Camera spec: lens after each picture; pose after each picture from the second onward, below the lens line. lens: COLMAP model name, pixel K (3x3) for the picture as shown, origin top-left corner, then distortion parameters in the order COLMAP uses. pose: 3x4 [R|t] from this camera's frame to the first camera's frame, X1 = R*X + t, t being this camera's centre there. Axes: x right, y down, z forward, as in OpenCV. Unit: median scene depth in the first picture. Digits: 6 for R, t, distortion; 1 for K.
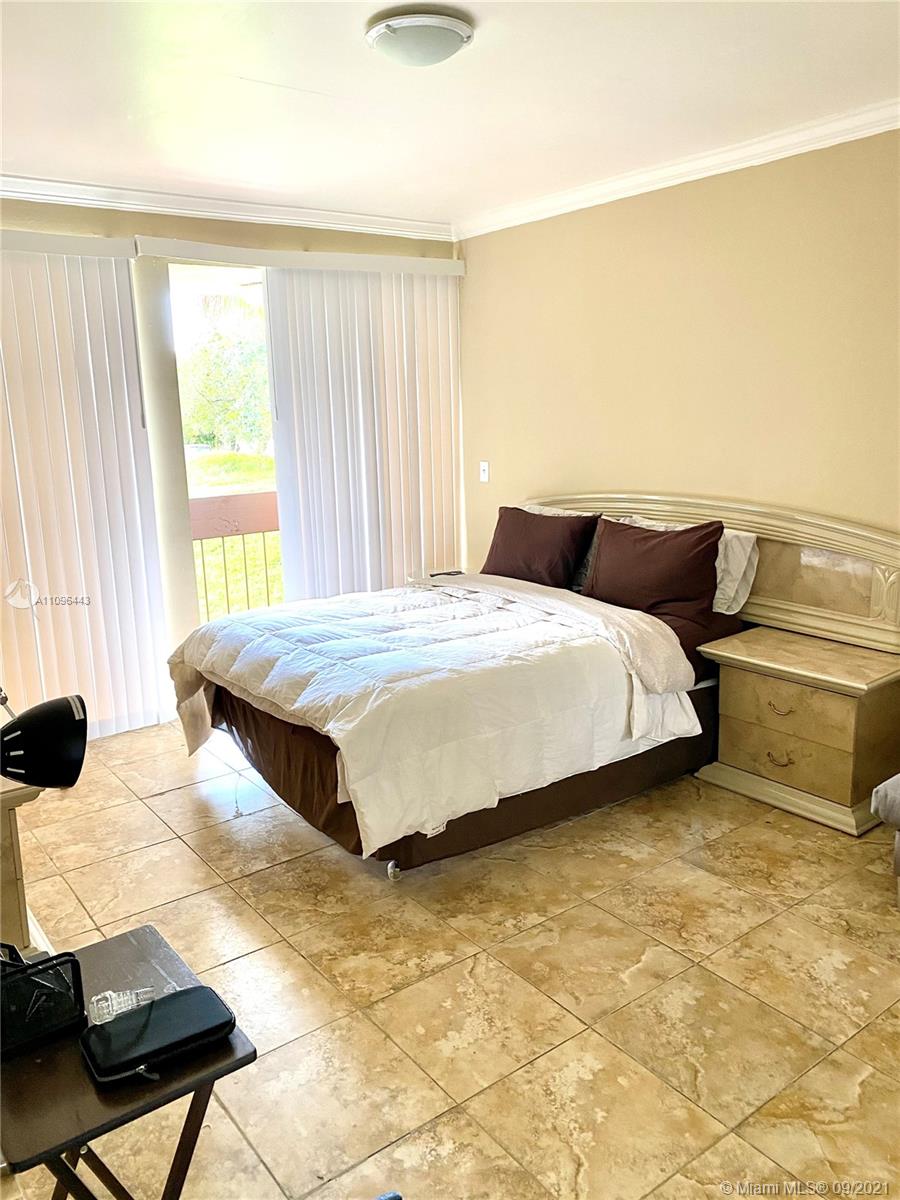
lens RADIAL K [[939.7, 0, 450.0], [0, 939.7, 600.0], [0, 0, 1]] dist [0.156040, -0.417801]
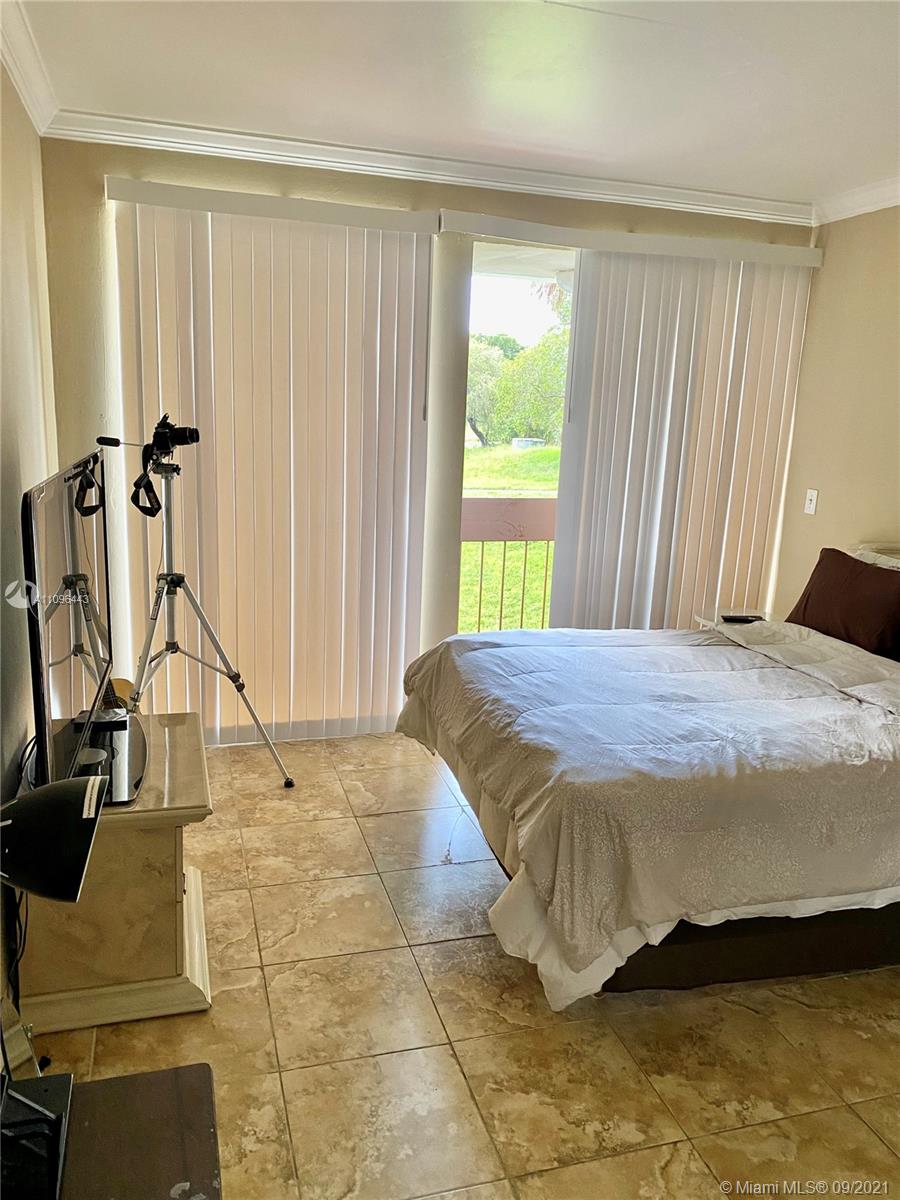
lens RADIAL K [[934.6, 0, 452.2], [0, 934.6, 610.9], [0, 0, 1]] dist [-0.001073, 0.000445]
pose [[0.935440, 0.145739, -0.322042, 0.034178], [-0.141503, 0.989259, 0.036661, -0.045415], [0.323926, 0.011276, 0.946015, 0.206657]]
